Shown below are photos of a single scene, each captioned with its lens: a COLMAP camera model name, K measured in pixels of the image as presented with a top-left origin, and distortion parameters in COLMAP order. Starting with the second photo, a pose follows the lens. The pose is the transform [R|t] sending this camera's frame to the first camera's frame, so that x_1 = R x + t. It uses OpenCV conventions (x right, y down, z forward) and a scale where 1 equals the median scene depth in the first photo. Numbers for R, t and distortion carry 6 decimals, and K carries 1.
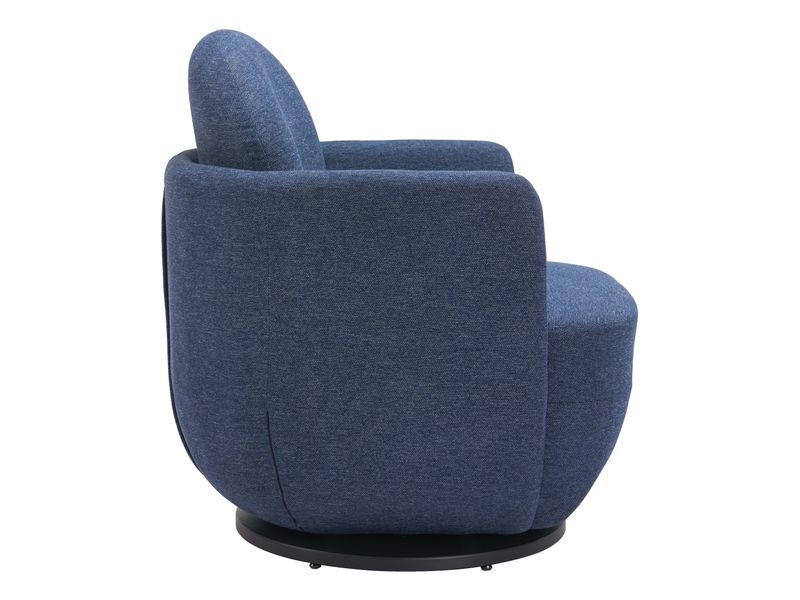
lens RADIAL K [[1634.1, 0, 399.9], [0, 1634.1, 299.7], [0, 0, 1]] dist [0.005310, 0.000000]
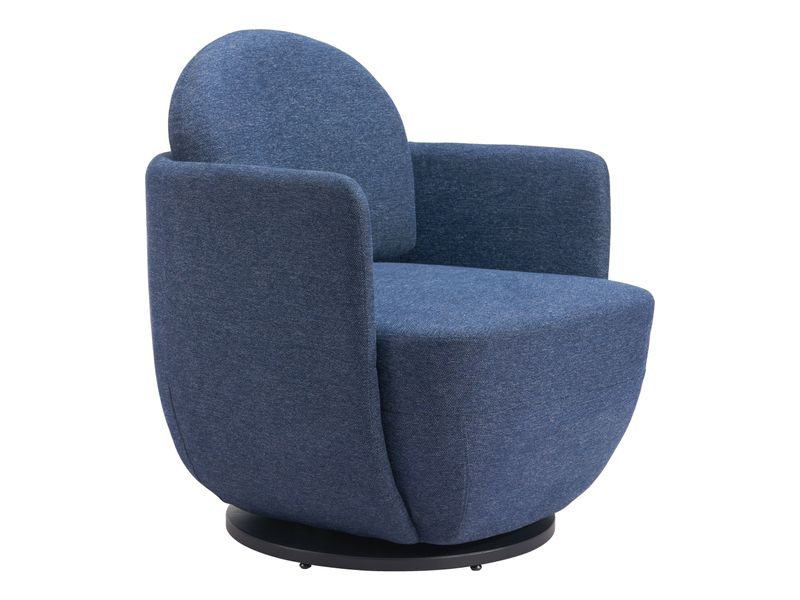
lens RADIAL K [[1634.1, 0, 399.9], [0, 1634.1, 300.3], [0, 0, 1]] dist [0.005310, 0.000000]
pose [[0.869807, 0.093573, -0.484437, 0.574187], [-0.095517, 0.995212, 0.020732, -0.024689], [0.484057, 0.028239, 0.874580, 0.144245]]
